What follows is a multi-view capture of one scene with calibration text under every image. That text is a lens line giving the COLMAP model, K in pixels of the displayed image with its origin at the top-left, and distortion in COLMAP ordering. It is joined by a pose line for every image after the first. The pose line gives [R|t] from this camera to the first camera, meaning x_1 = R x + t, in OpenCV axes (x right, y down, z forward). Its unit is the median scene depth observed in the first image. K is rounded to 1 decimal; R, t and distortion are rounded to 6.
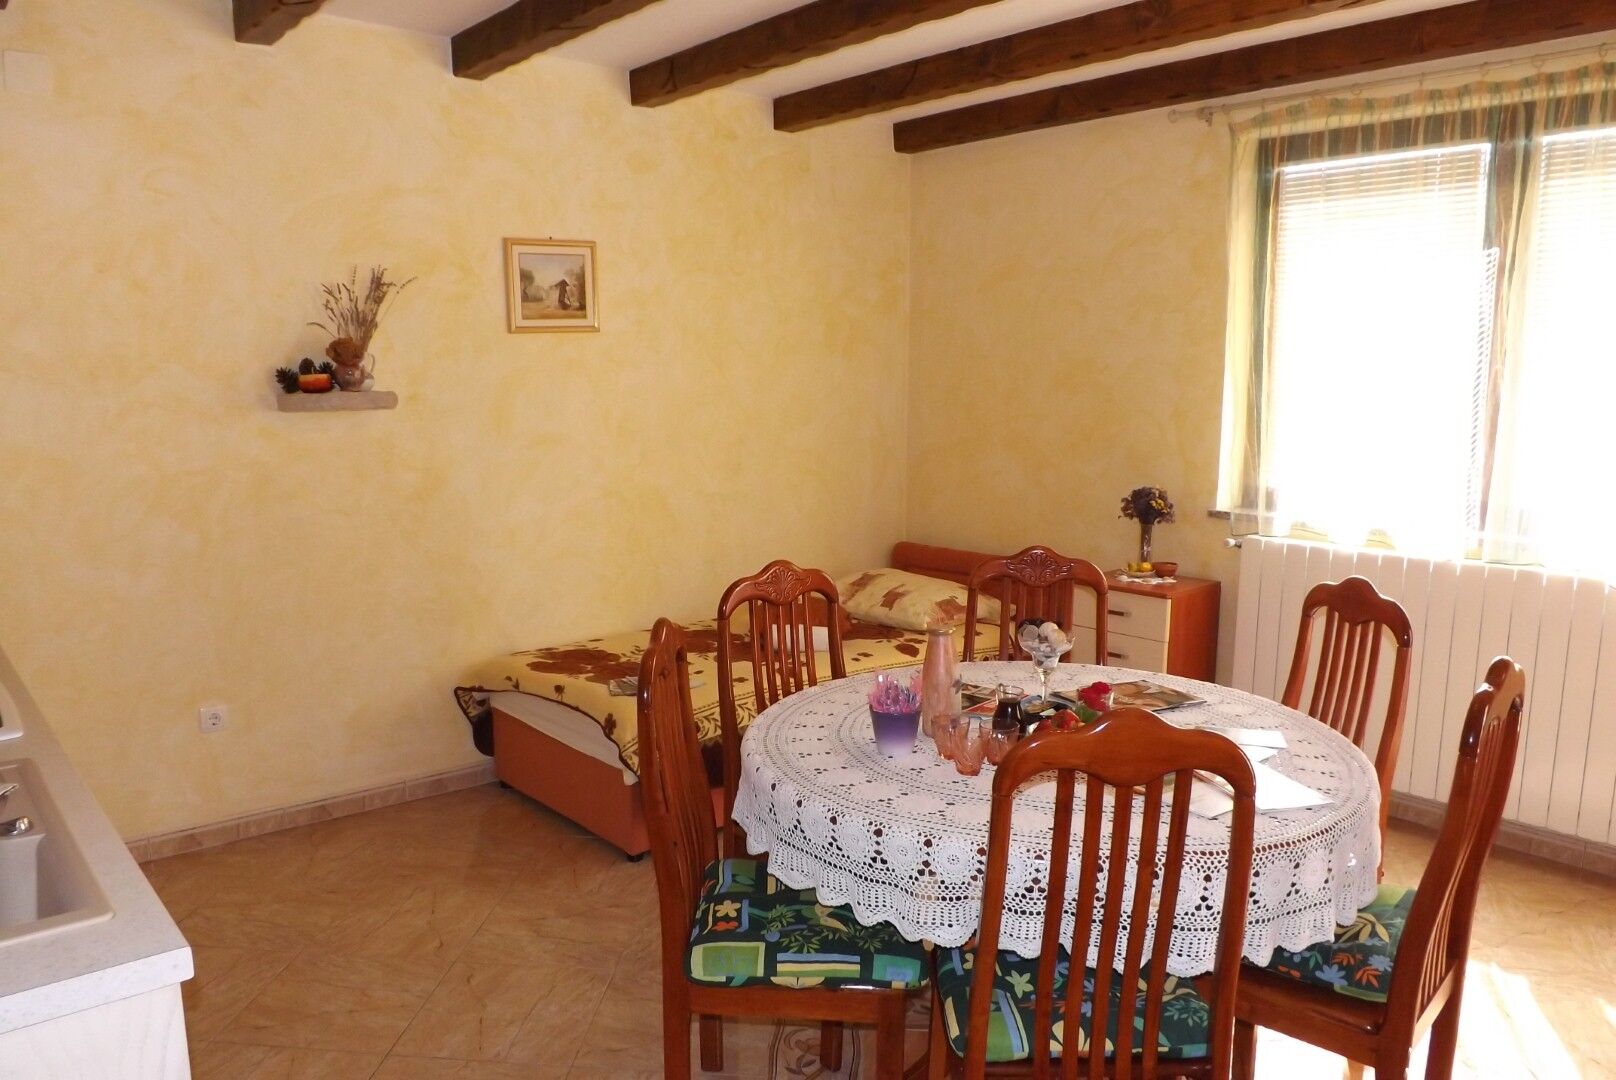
lens RADIAL K [[1150.1, 0, 799.6], [0, 1150.1, 551.8], [0, 0, 1]] dist [-0.063921, 0.024544]
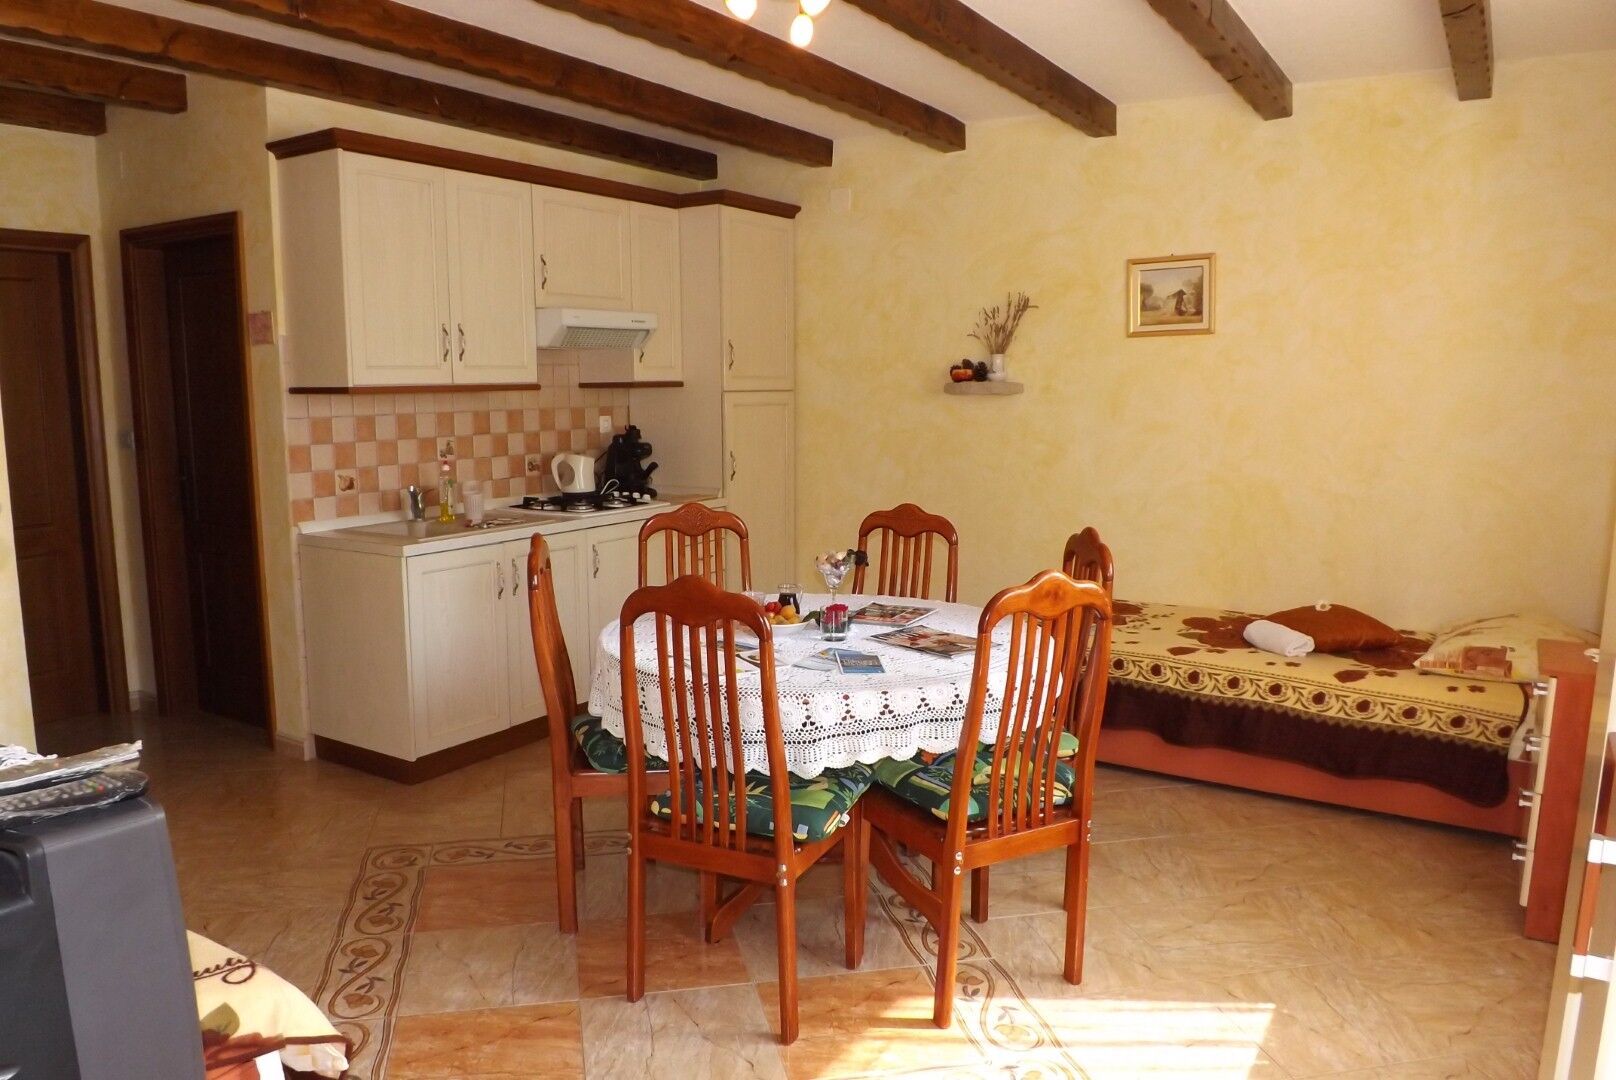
lens RADIAL K [[1150.1, 0, 799.6], [0, 1150.1, 551.8], [0, 0, 1]] dist [-0.063921, 0.024544]
pose [[0.298024, 0.142924, -0.943798, 0.809300], [-0.147239, 0.983777, 0.102484, -0.039560], [0.943134, 0.108421, 0.314233, 0.309226]]
